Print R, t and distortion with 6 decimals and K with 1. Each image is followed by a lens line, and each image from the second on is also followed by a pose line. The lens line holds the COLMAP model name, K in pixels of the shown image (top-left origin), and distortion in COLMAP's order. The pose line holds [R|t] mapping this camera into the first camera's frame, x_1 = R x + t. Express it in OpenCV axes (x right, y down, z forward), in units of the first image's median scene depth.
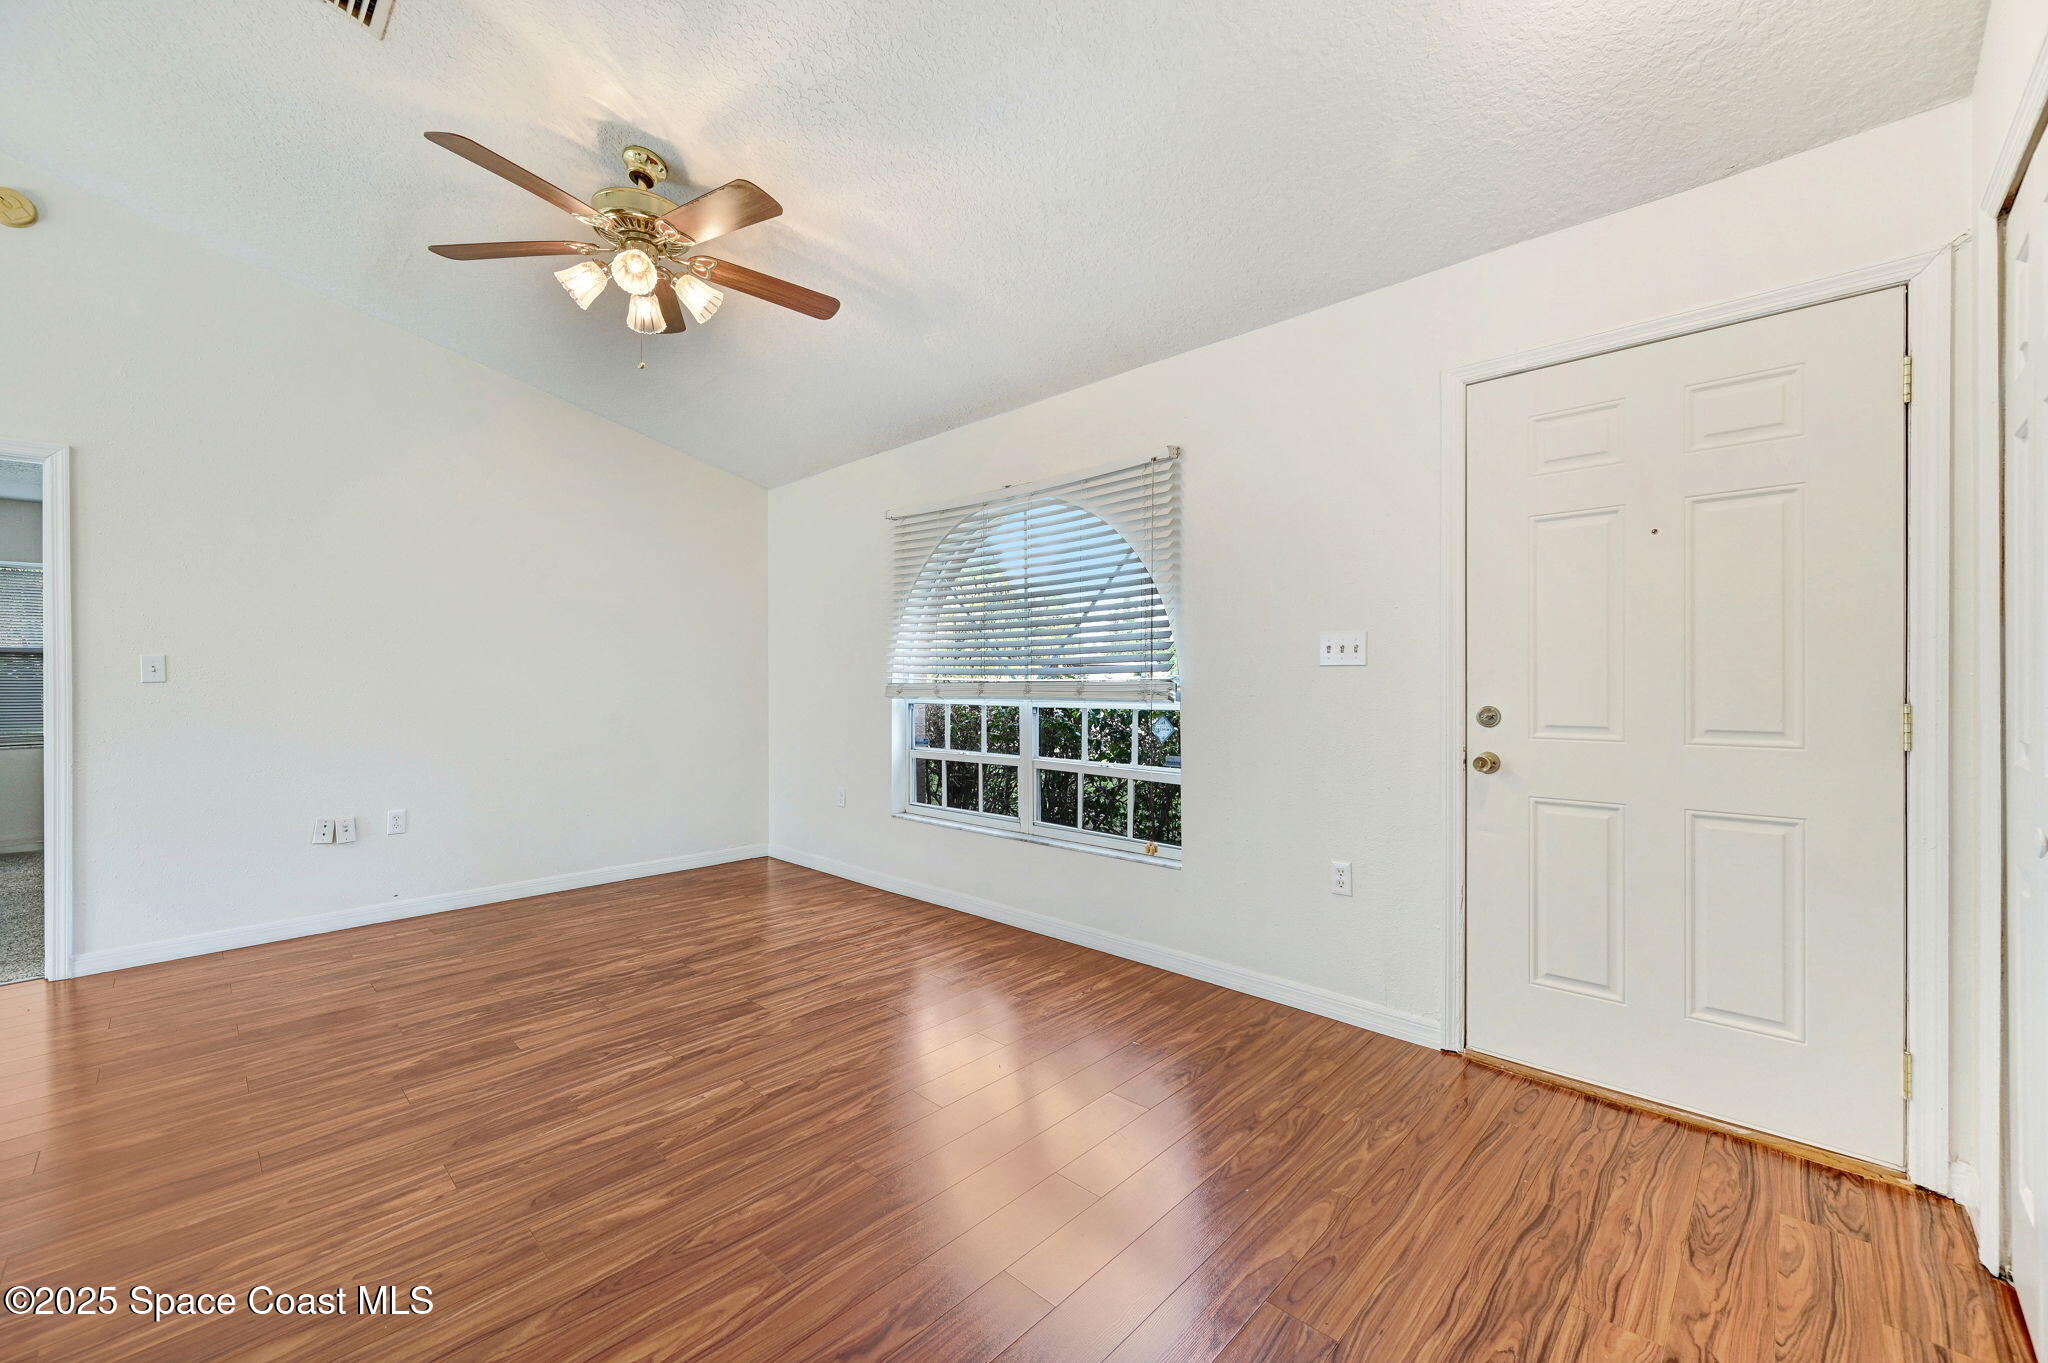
lens RADIAL K [[798.0, 0, 1028.2], [0, 798.0, 688.6], [0, 0, 1]] dist [0.003201, -0.000446]
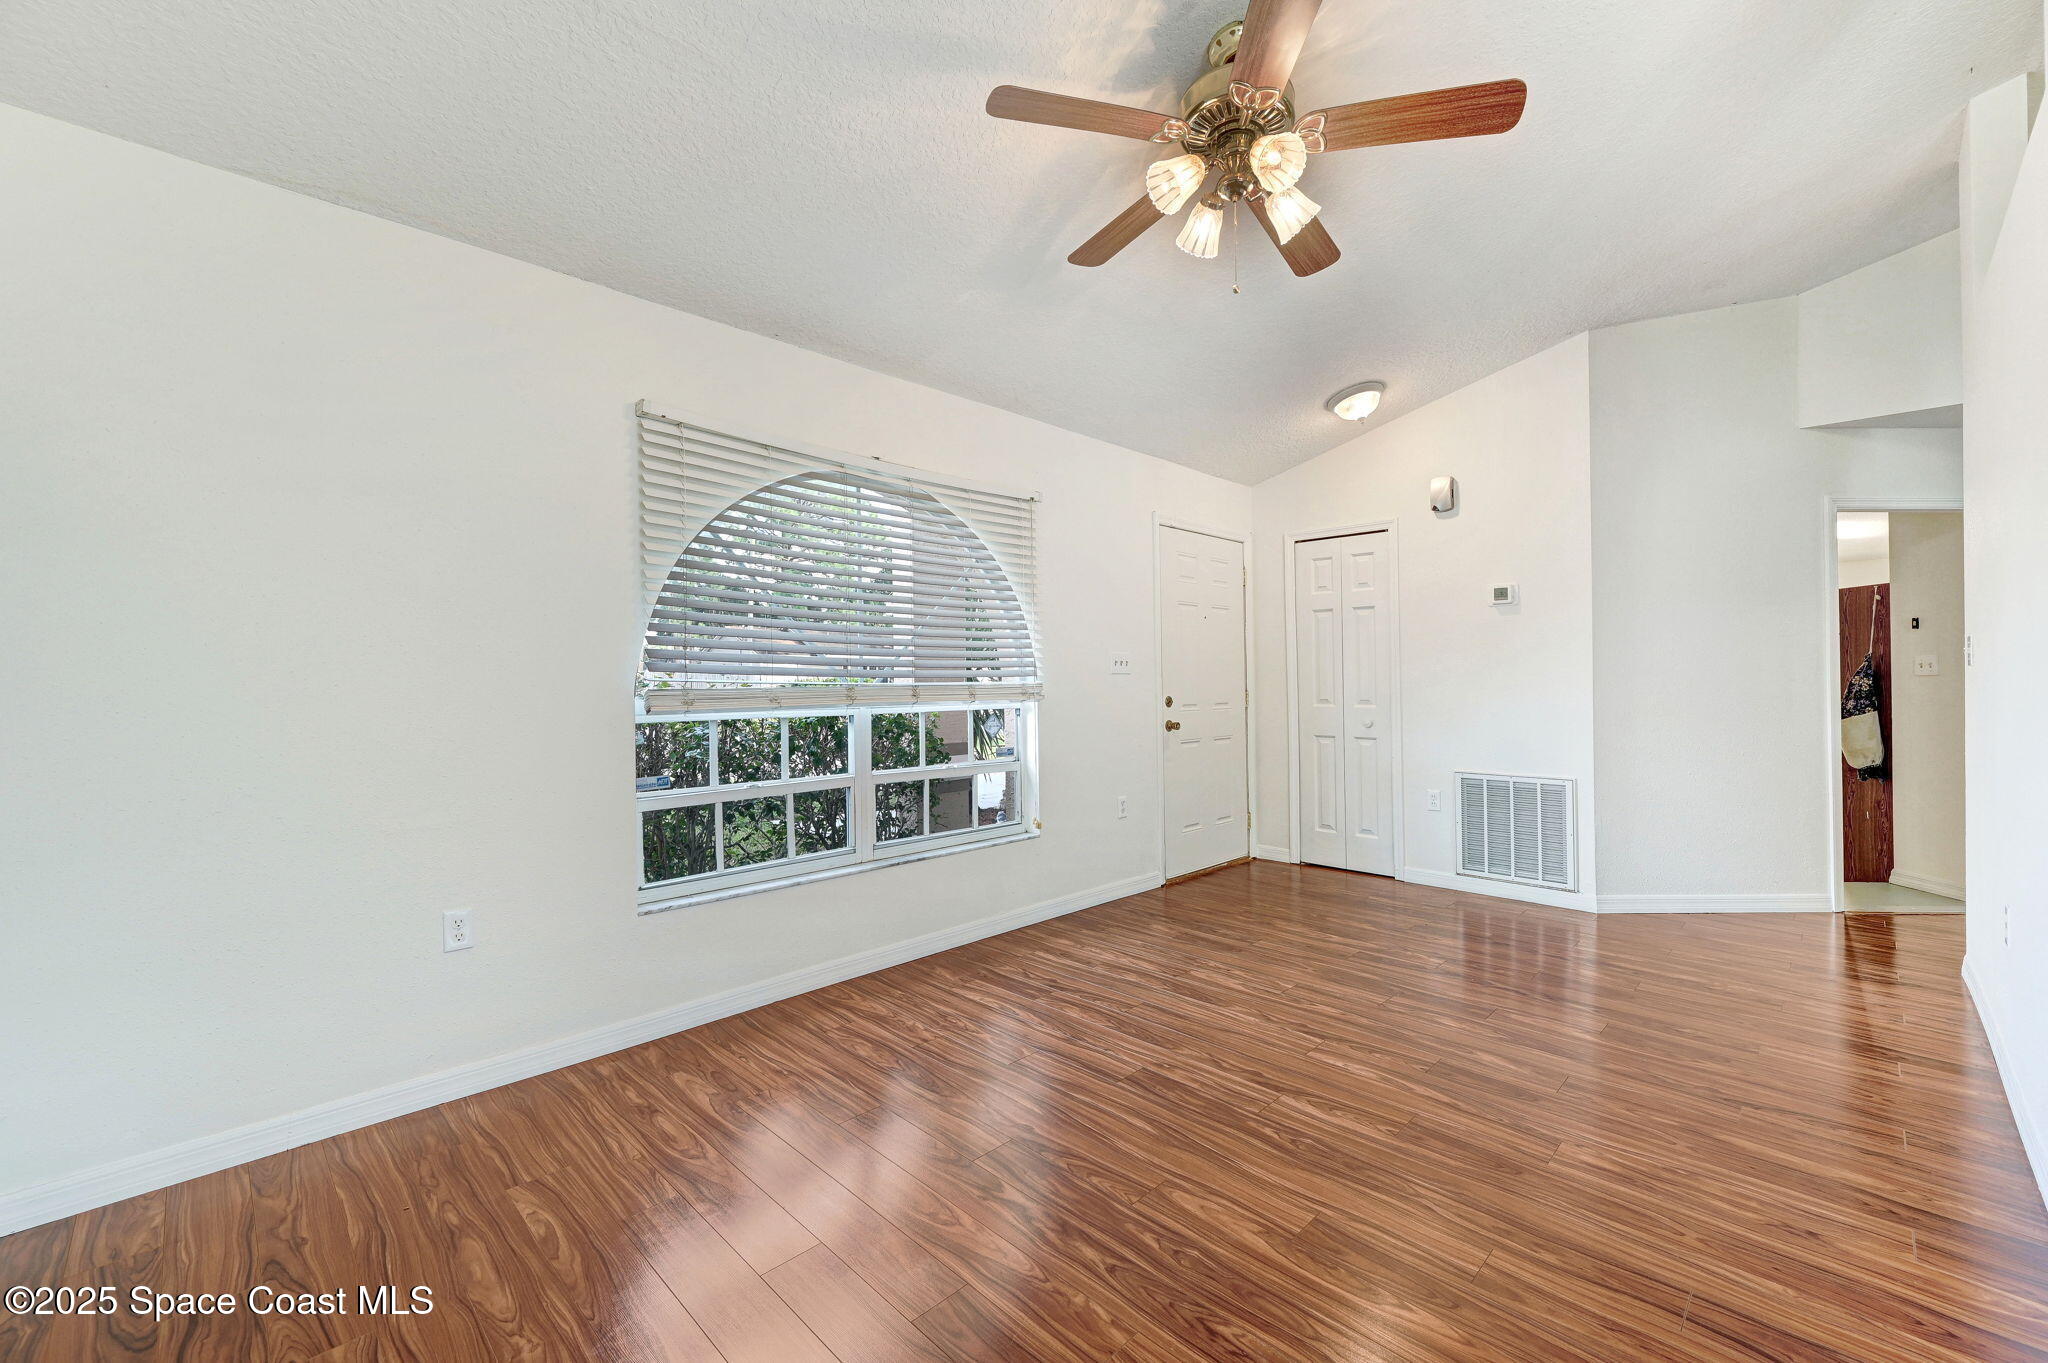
lens RADIAL K [[835.3, 0, 1009.6], [0, 835.3, 683.8], [0, 0, 1]] dist [-0.001032, -0.000130]
pose [[0.040045, 0.003445, 0.999192, -1.084597], [0.017503, 0.999838, -0.004149, -0.004586], [-0.999045, 0.017655, 0.039978, 0.976391]]
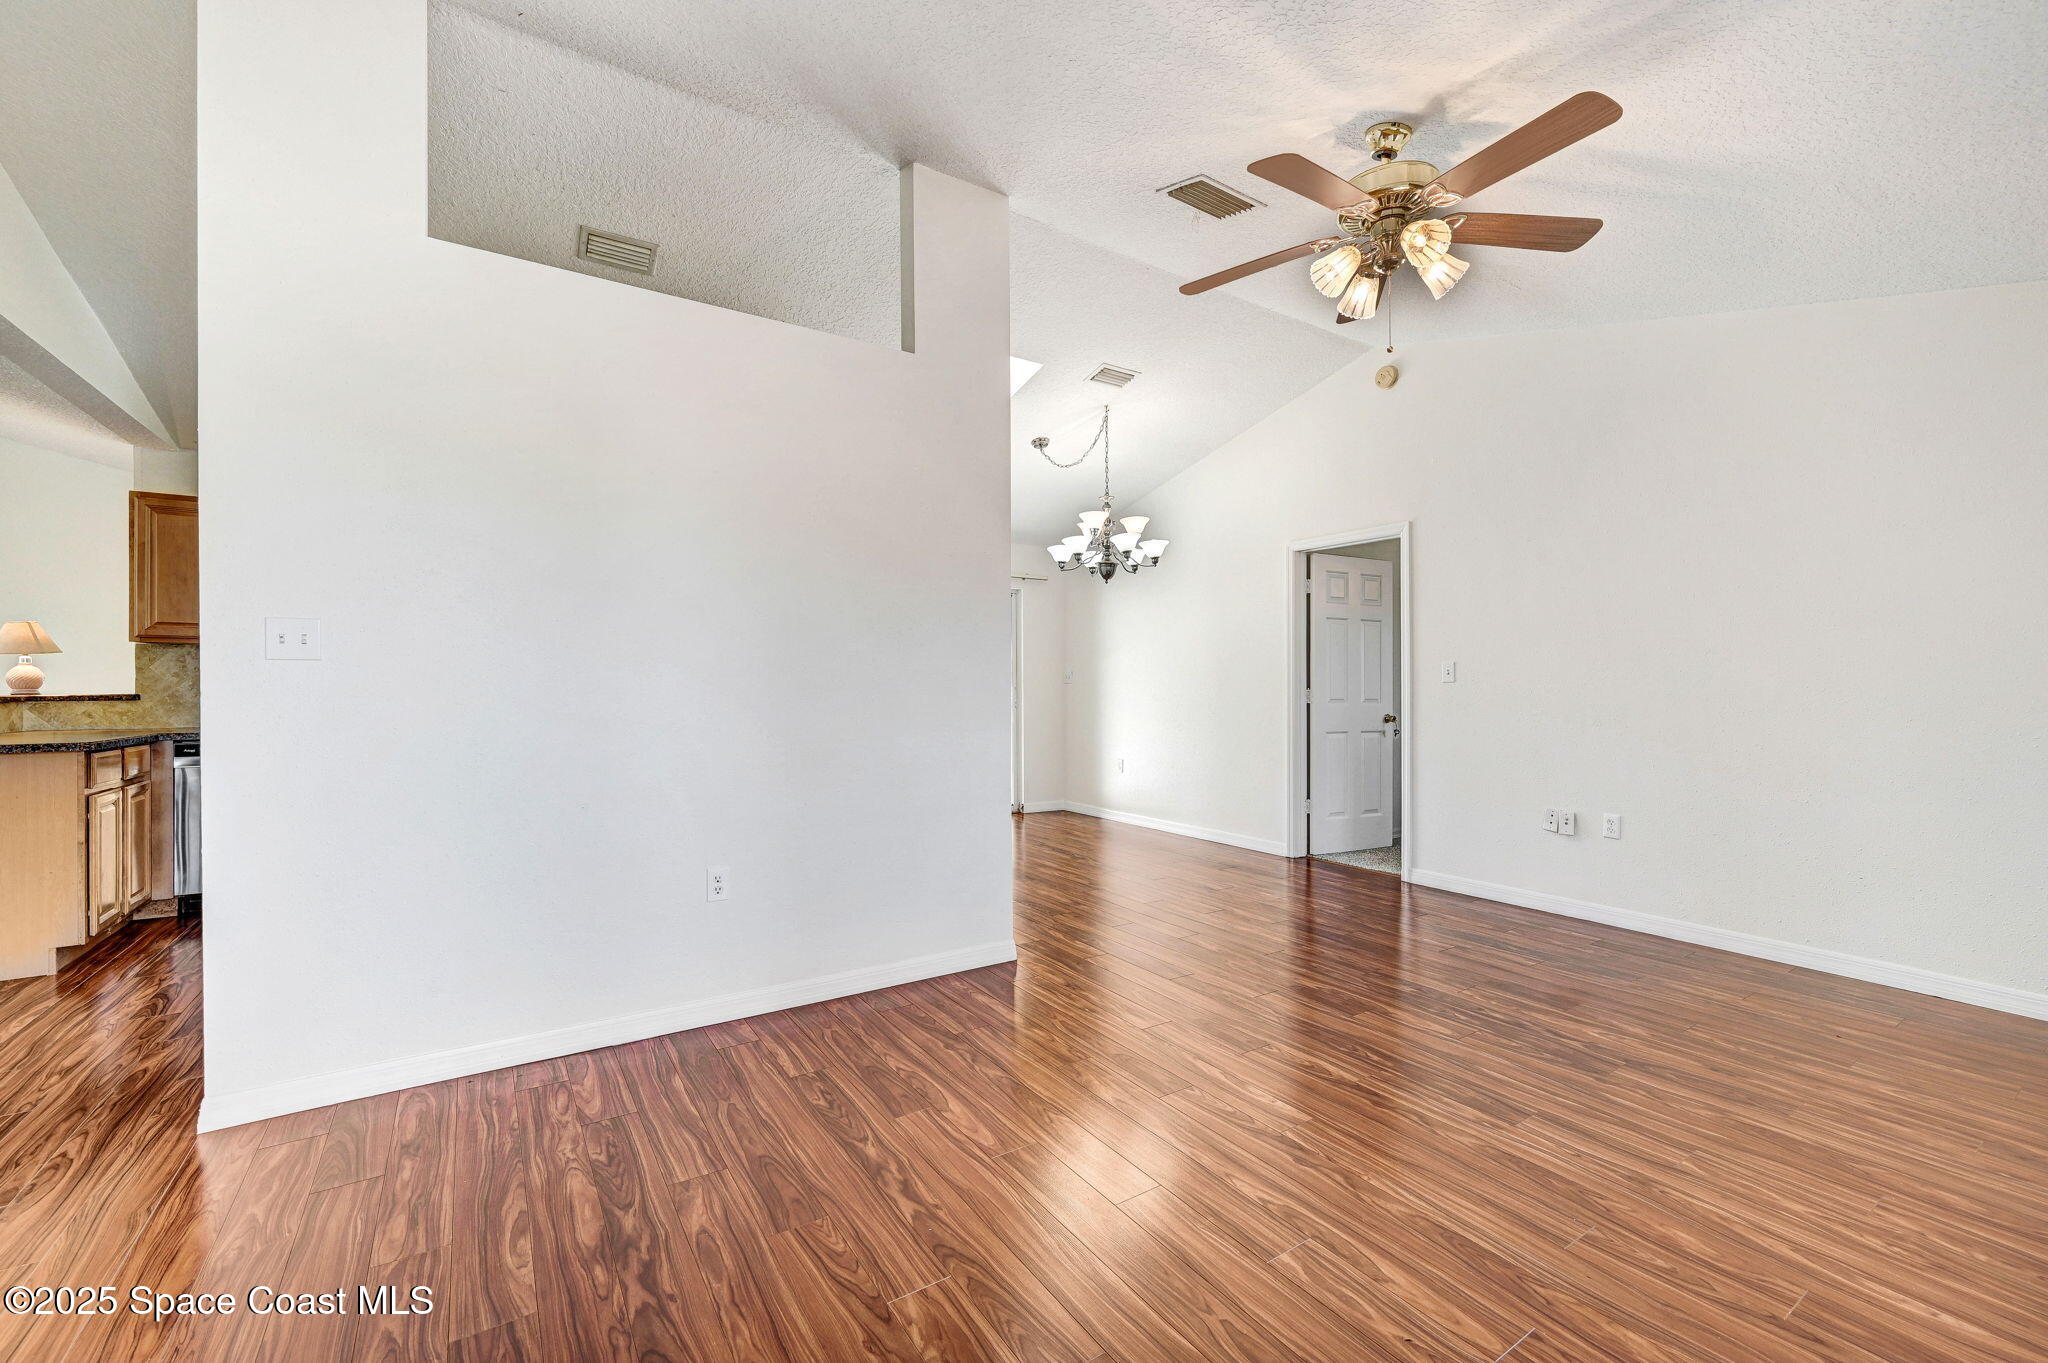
lens RADIAL K [[835.3, 0, 1015.2], [0, 835.3, 679.3], [0, 0, 1]] dist [-0.001032, -0.000130]
pose [[-0.226258, -0.000345, -0.974067, 0.469426], [-0.016466, 0.999858, 0.003471, -0.007139], [0.973928, 0.016824, -0.226231, 0.637433]]
